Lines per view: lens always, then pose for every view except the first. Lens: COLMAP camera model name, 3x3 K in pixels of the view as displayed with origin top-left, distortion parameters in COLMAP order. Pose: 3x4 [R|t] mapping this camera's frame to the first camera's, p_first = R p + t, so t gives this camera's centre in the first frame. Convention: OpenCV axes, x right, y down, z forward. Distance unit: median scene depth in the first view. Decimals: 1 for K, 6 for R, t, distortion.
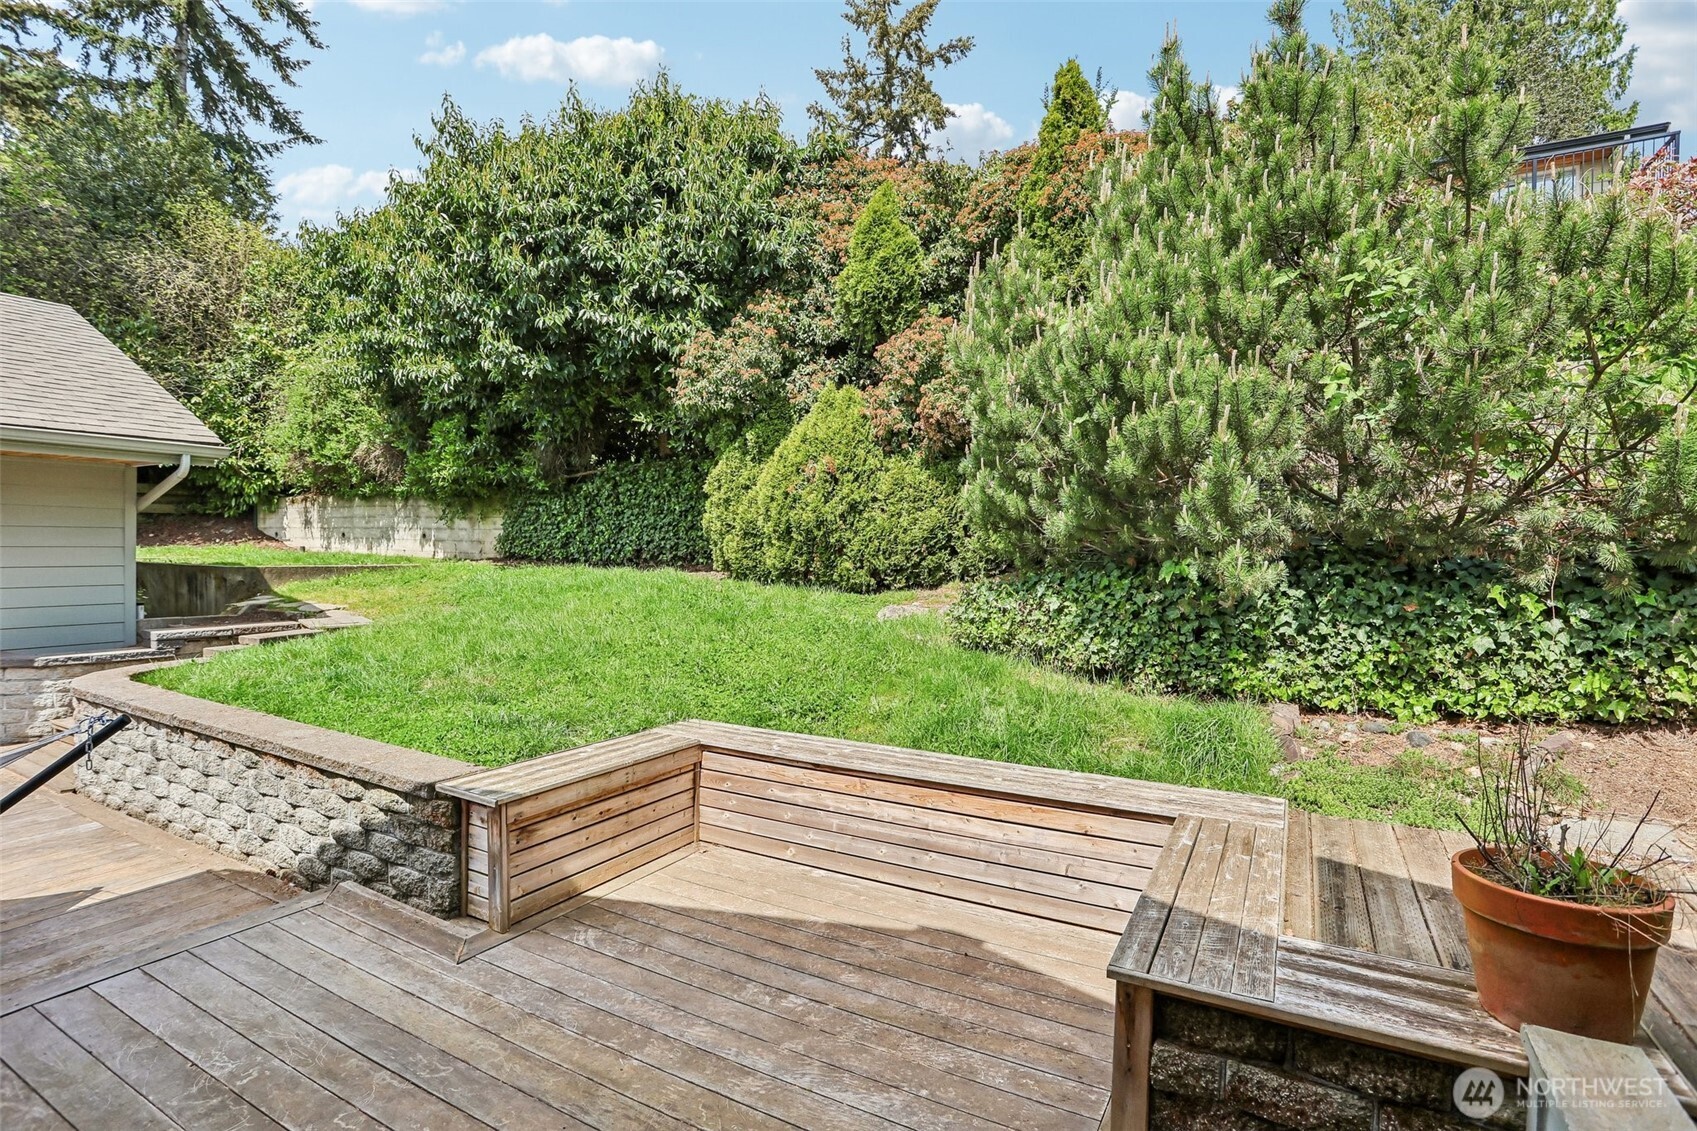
lens RADIAL K [[834.9, 0, 842.9], [0, 834.9, 542.1], [0, 0, 1]] dist [-0.062895, 0.022344]
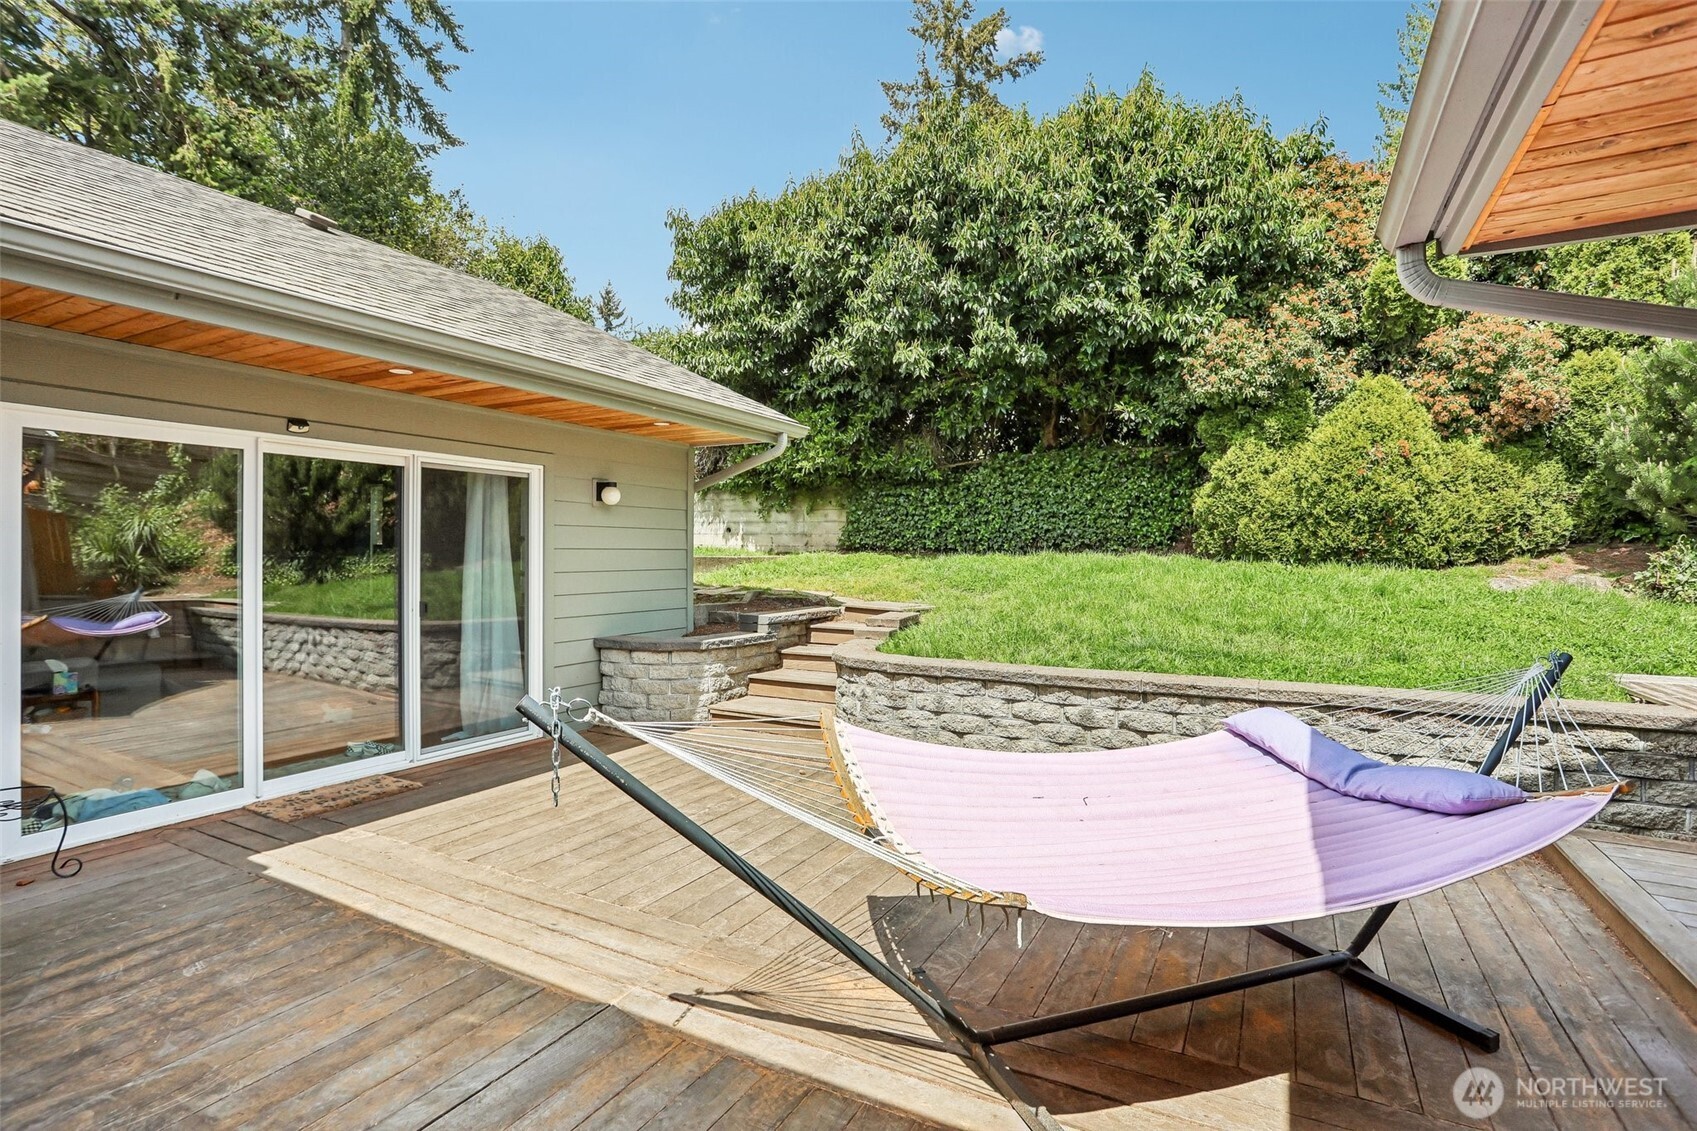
lens RADIAL K [[819.4, 0, 848.7], [0, 819.4, 546.2], [0, 0, 1]] dist [-0.069572, 0.026653]
pose [[0.999613, -0.007256, 0.026869, -0.615894], [0.007293, 0.999973, -0.001305, 0.023352], [-0.026858, 0.001500, 0.999638, 0.003811]]
